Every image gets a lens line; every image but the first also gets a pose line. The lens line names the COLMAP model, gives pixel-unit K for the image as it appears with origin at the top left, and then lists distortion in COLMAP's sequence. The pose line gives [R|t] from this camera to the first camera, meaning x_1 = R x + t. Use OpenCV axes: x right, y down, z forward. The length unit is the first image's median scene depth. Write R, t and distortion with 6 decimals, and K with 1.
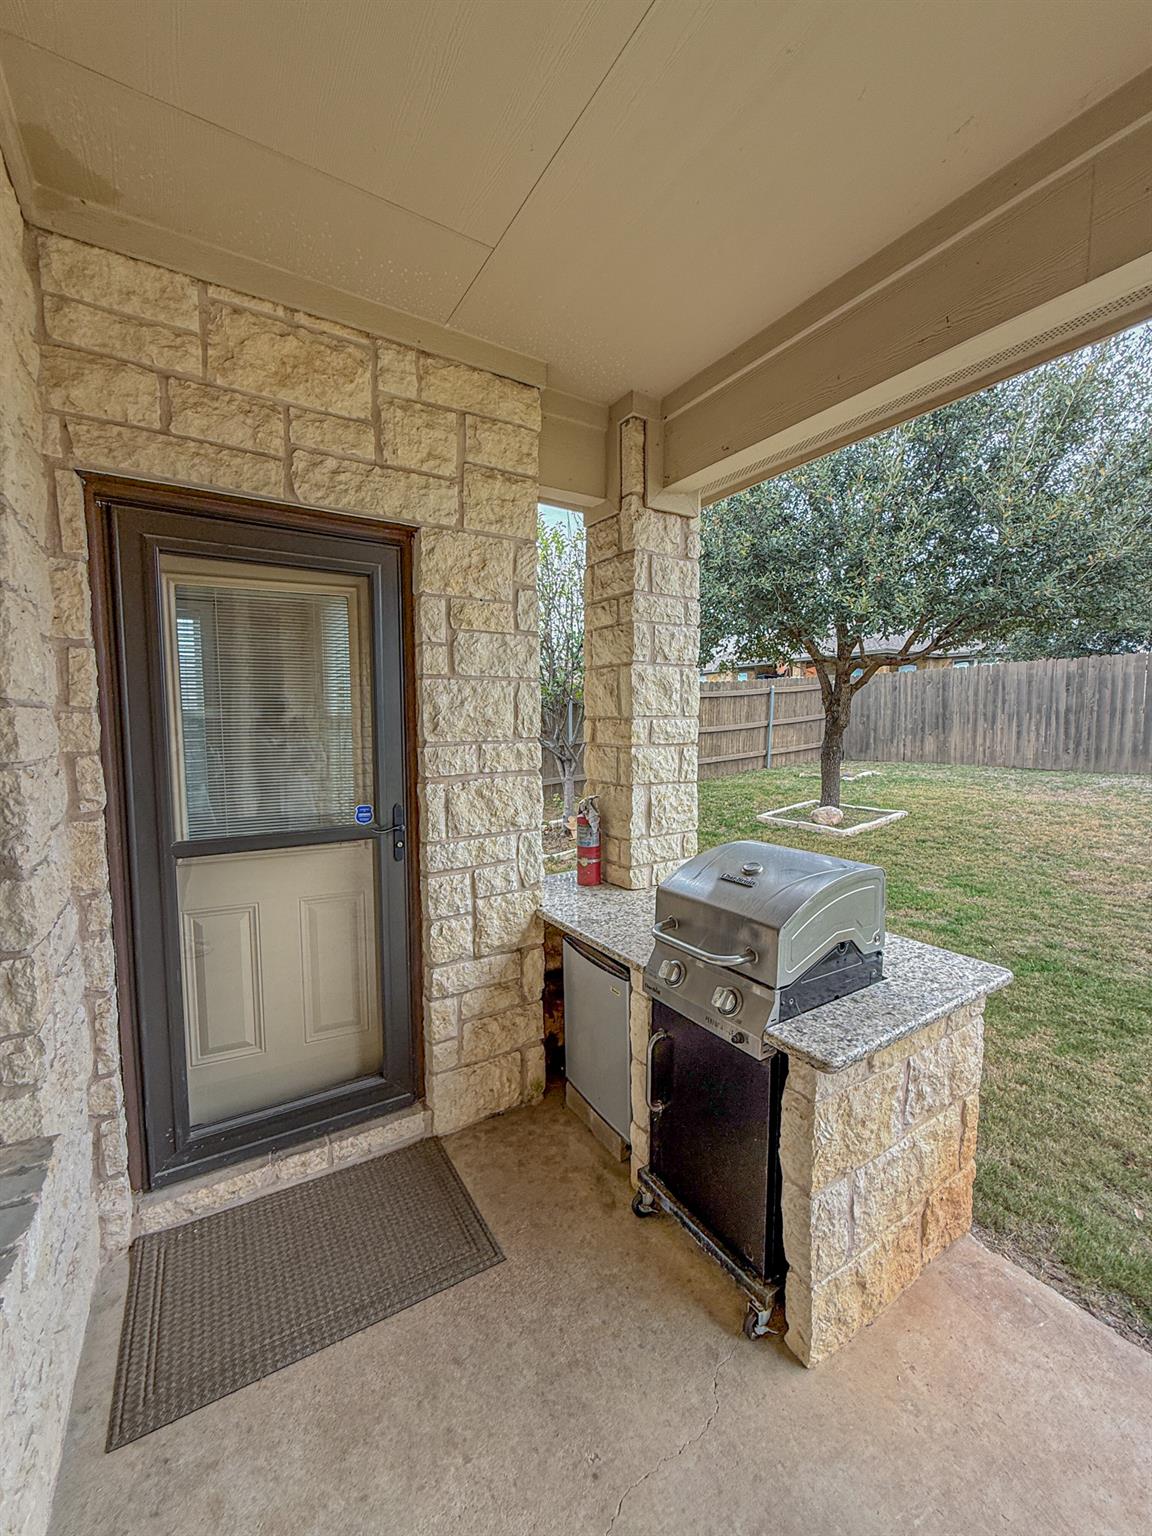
lens RADIAL K [[611.4, 0, 578.9], [0, 611.4, 767.0], [0, 0, 1]] dist [0.001595, 0.000432]
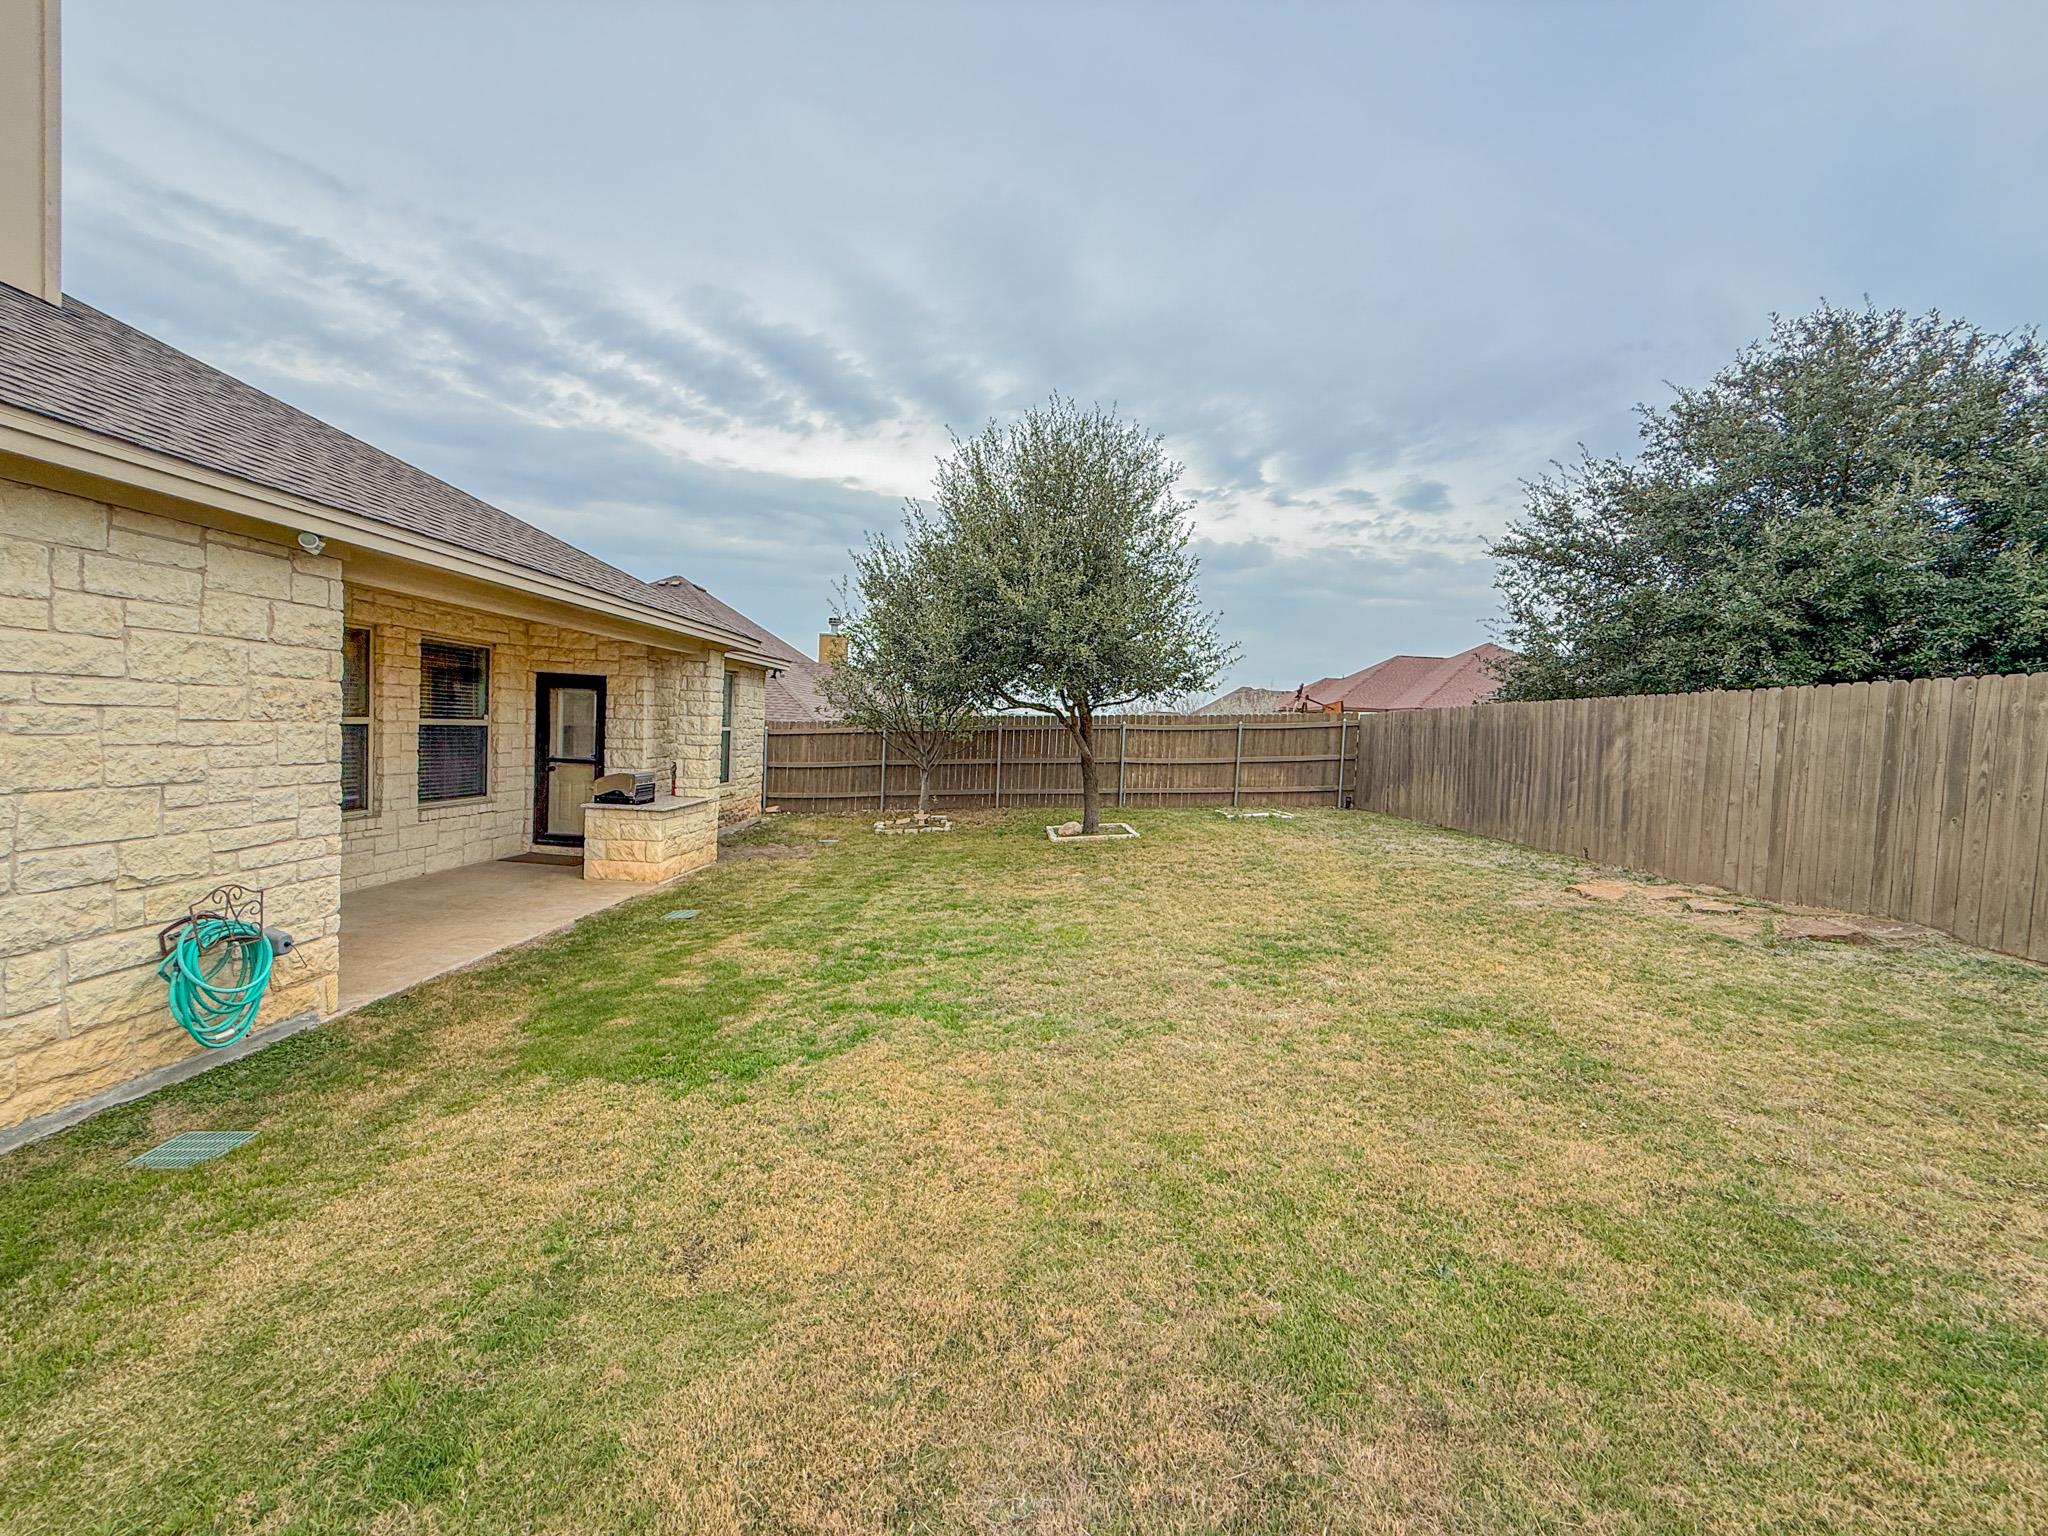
lens RADIAL K [[818.3, 0, 1021.4], [0, 818.3, 766.4], [0, 0, 1]] dist [0.000870, 0.000353]
pose [[0.834121, 0.069931, -0.547130, 4.236192], [-0.096733, 0.995104, -0.020285, -0.010765], [0.543033, 0.069846, 0.836802, -1.567219]]
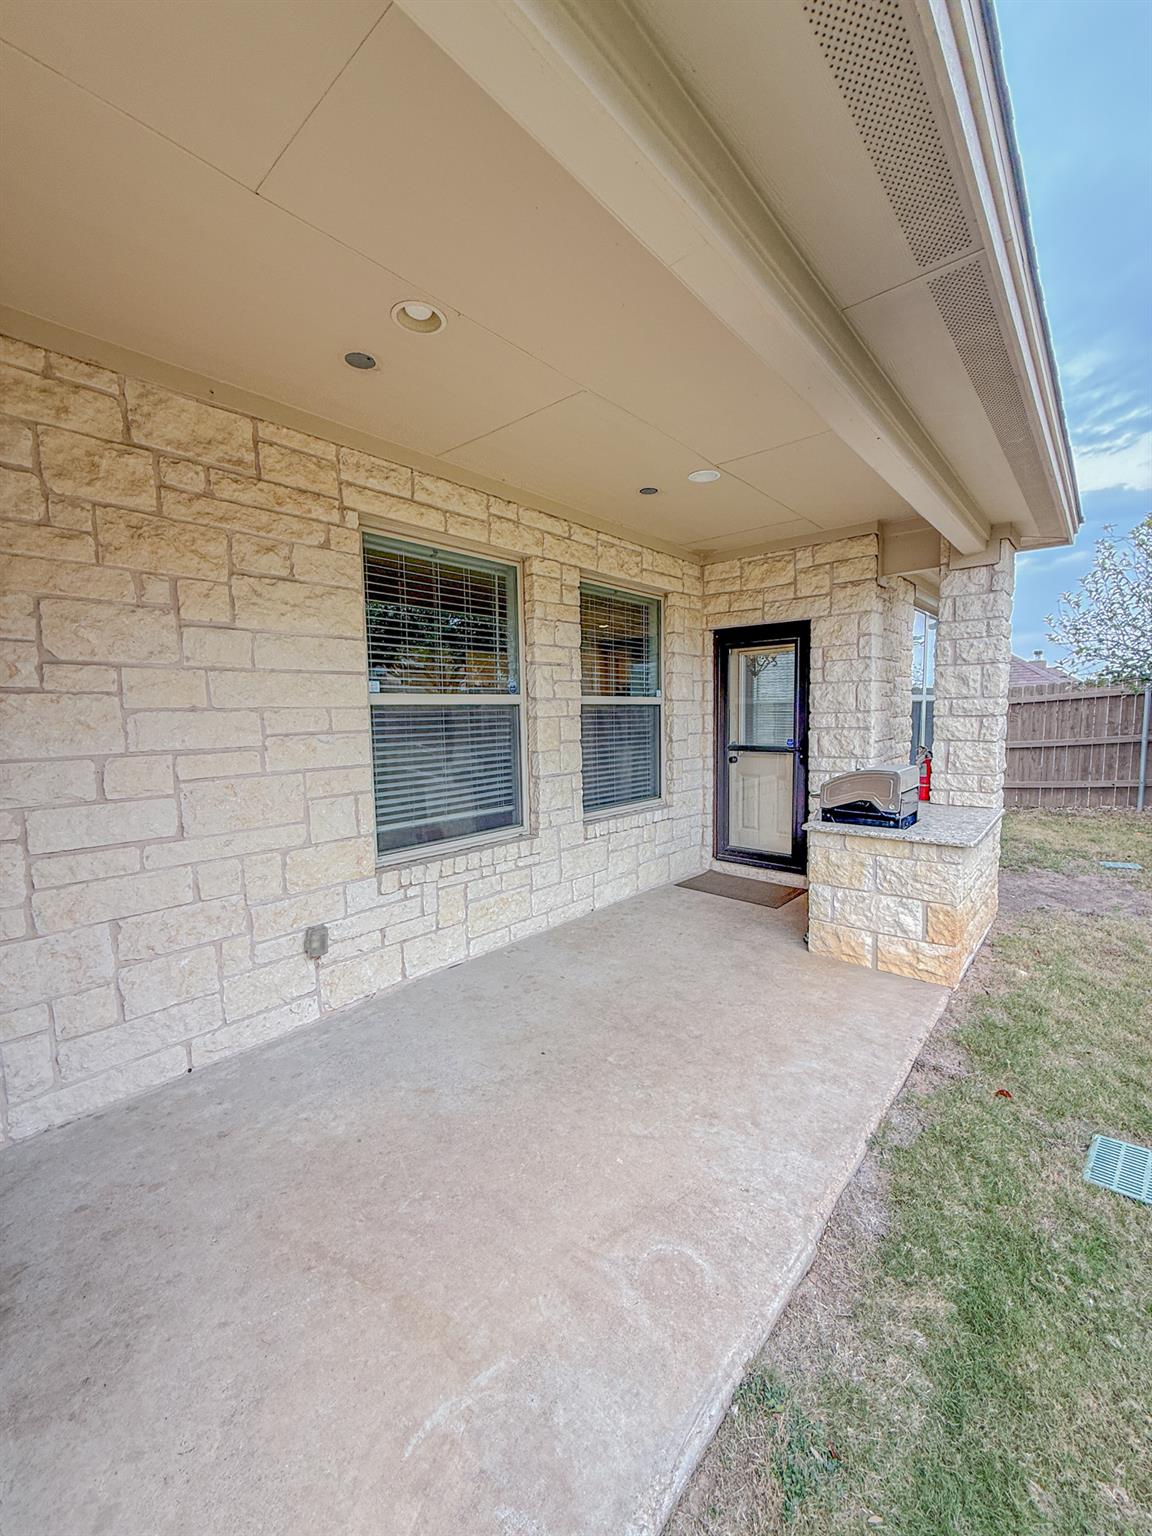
lens RADIAL K [[613.8, 0, 576.0], [0, 613.8, 768.0], [0, 0, 1]] dist [0.000870, 0.000353]
pose [[0.289884, 0.085894, -0.953200, 1.714125], [-0.062142, 0.995552, 0.070812, 0.058768], [0.955042, 0.038707, 0.293933, -0.504865]]
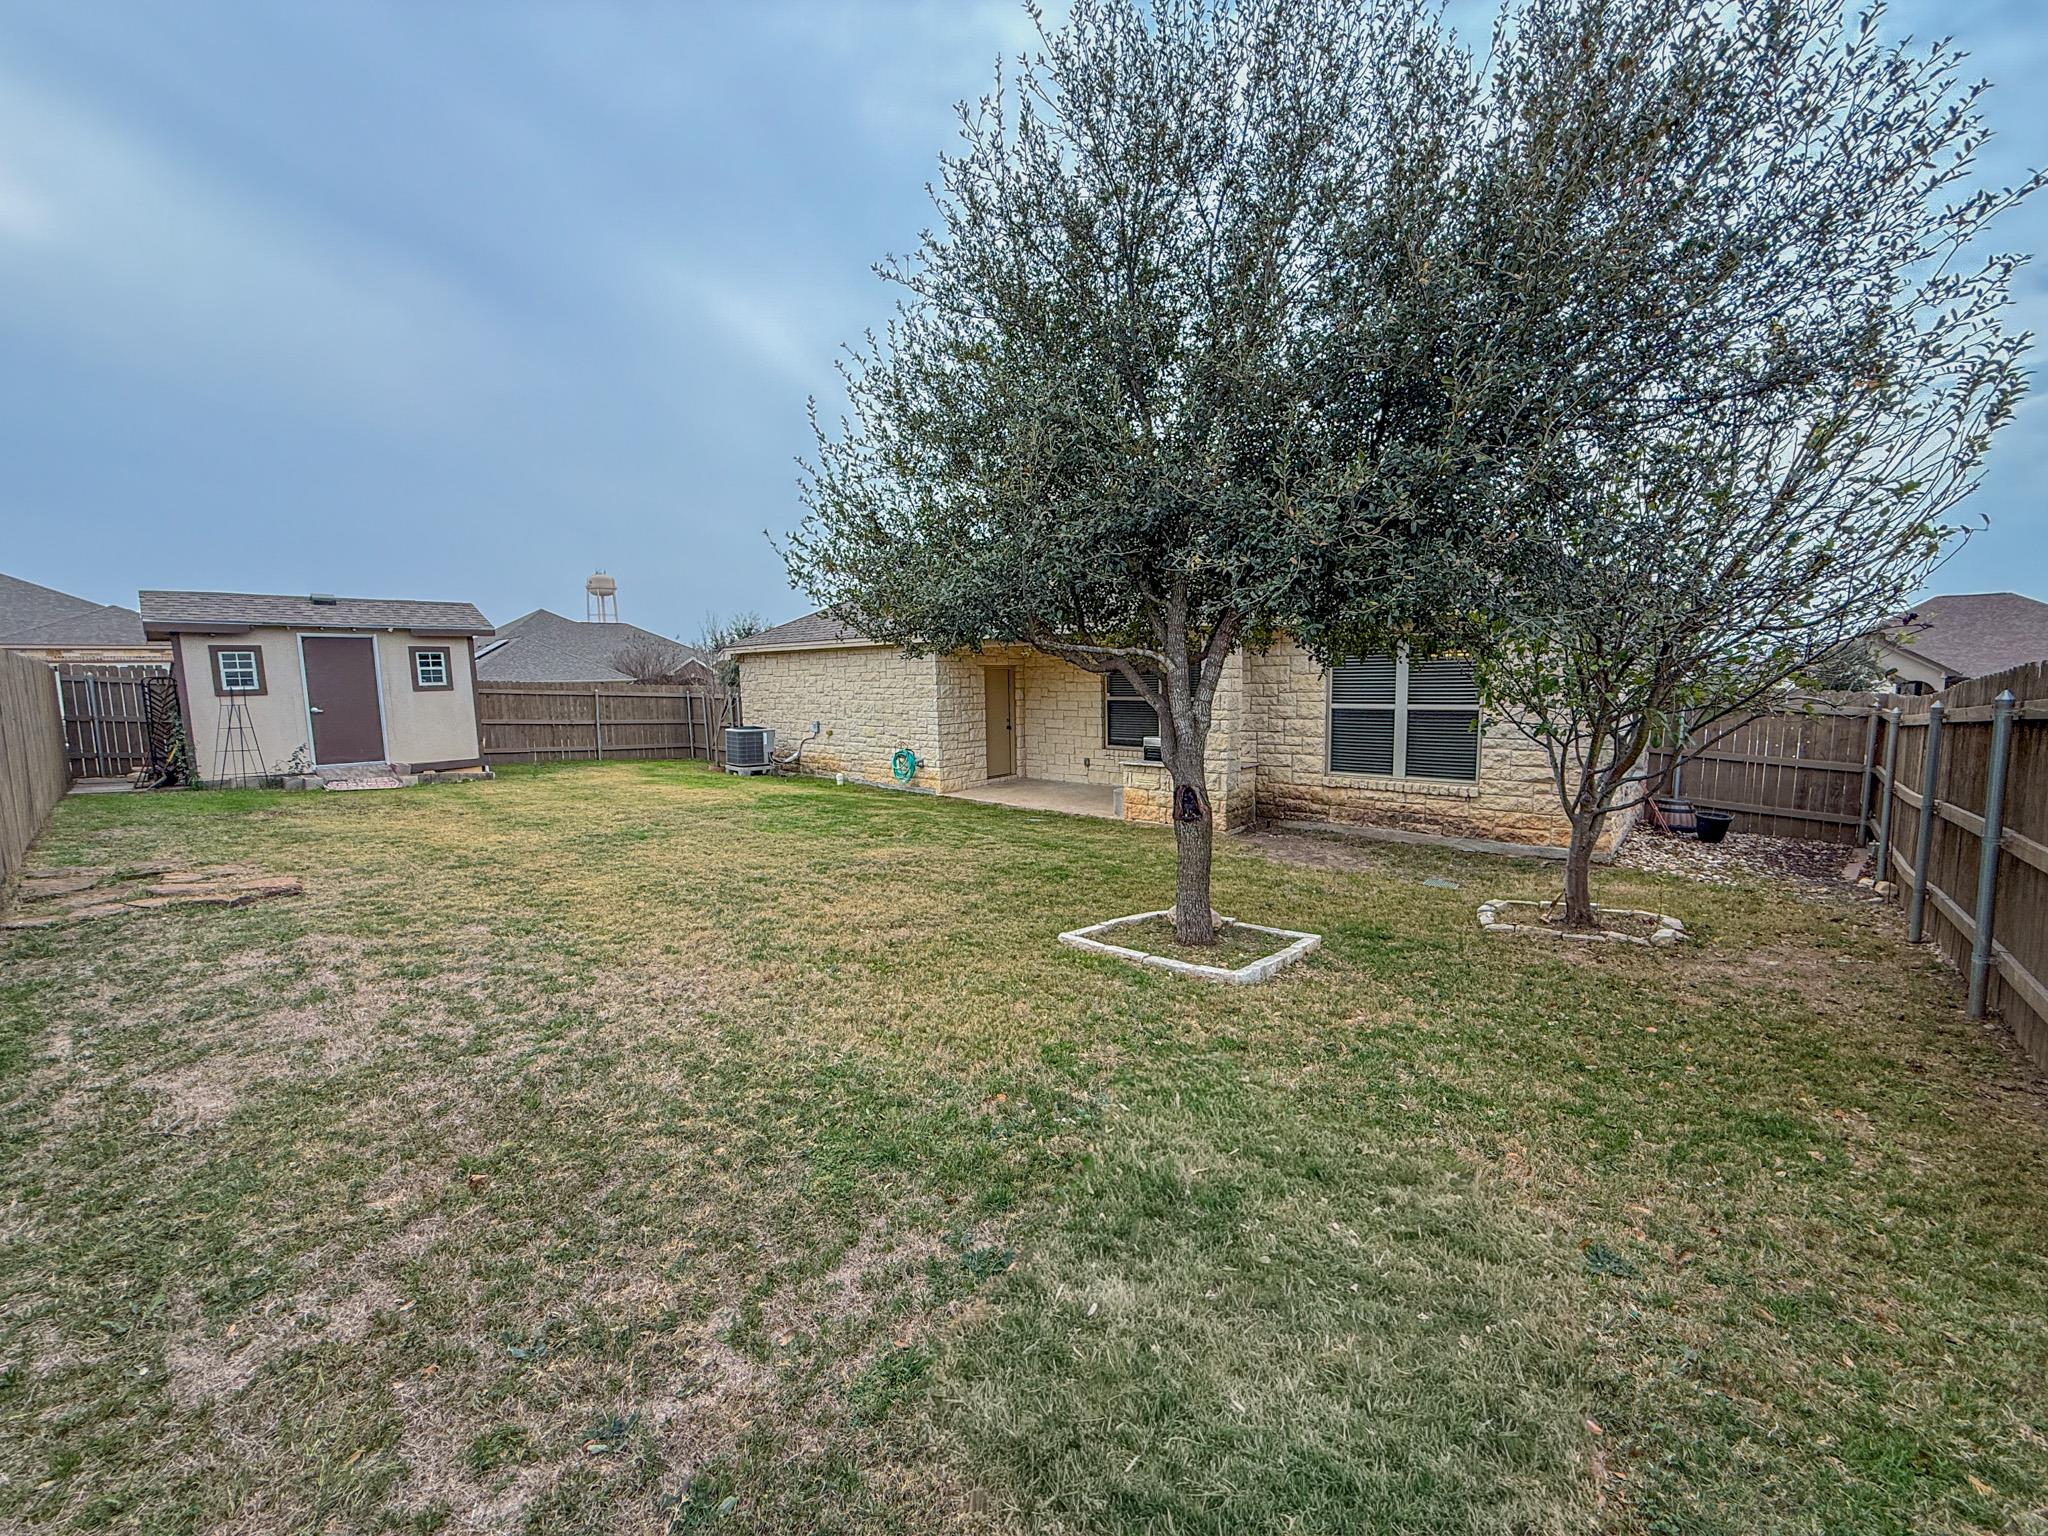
lens RADIAL K [[818.3, 0, 1021.4], [0, 818.3, 766.4], [0, 0, 1]] dist [0.000870, 0.000353]
pose [[-0.963140, 0.051301, -0.264065, 2.643343], [-0.000684, 0.981177, 0.193111, -0.732065], [0.269001, 0.186174, -0.944975, 5.808483]]
